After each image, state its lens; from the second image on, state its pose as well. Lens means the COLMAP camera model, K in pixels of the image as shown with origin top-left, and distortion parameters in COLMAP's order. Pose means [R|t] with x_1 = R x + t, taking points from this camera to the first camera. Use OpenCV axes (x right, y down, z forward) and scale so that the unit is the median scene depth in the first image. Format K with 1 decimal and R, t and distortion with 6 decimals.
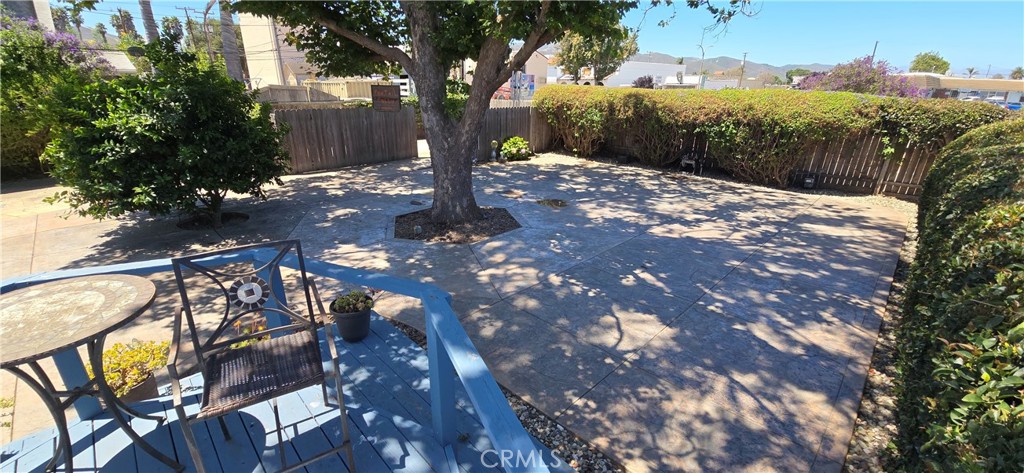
lens RADIAL K [[422.1, 0, 505.7], [0, 422.1, 241.7], [0, 0, 1]] dist [0.002046, -0.002830]
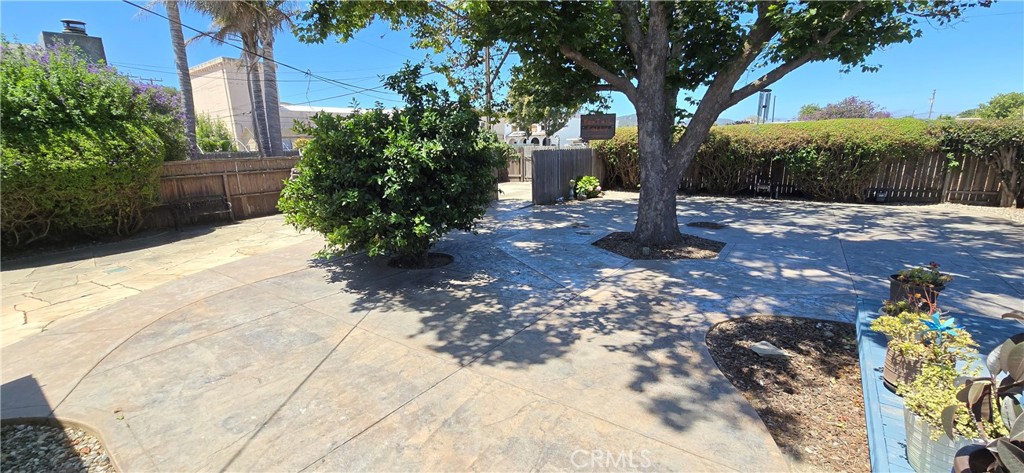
lens RADIAL K [[422.1, 0, 507.6], [0, 422.1, 241.1], [0, 0, 1]] dist [0.002046, -0.002830]
pose [[0.986510, -0.069646, 0.148146, -0.465360], [0.088272, 0.988459, -0.123115, 0.028798], [-0.137862, 0.134532, 0.981272, 0.043585]]
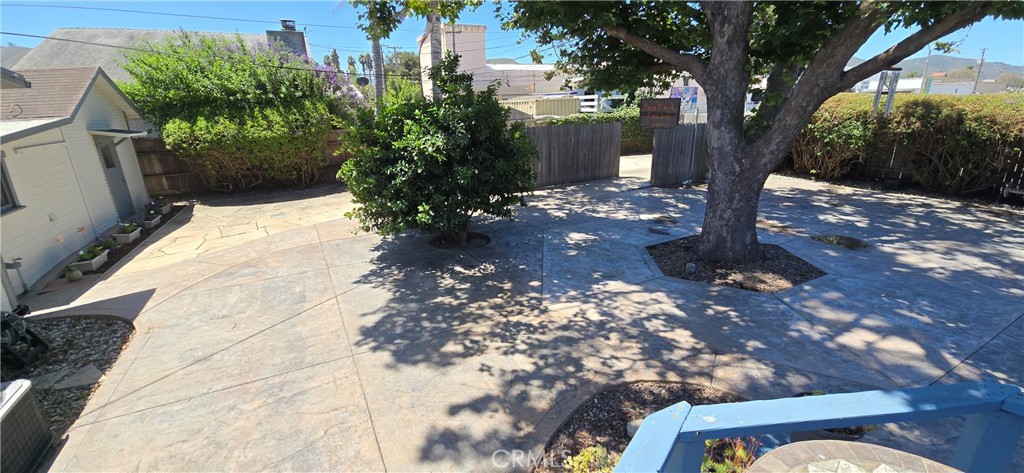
lens RADIAL K [[422.1, 0, 504.0], [0, 422.1, 242.7], [0, 0, 1]] dist [0.002046, -0.002830]
pose [[0.951302, 0.065492, -0.301223, -0.213806], [-0.075661, 0.996886, -0.022203, -0.021339], [0.298831, 0.043912, 0.953295, 0.060422]]
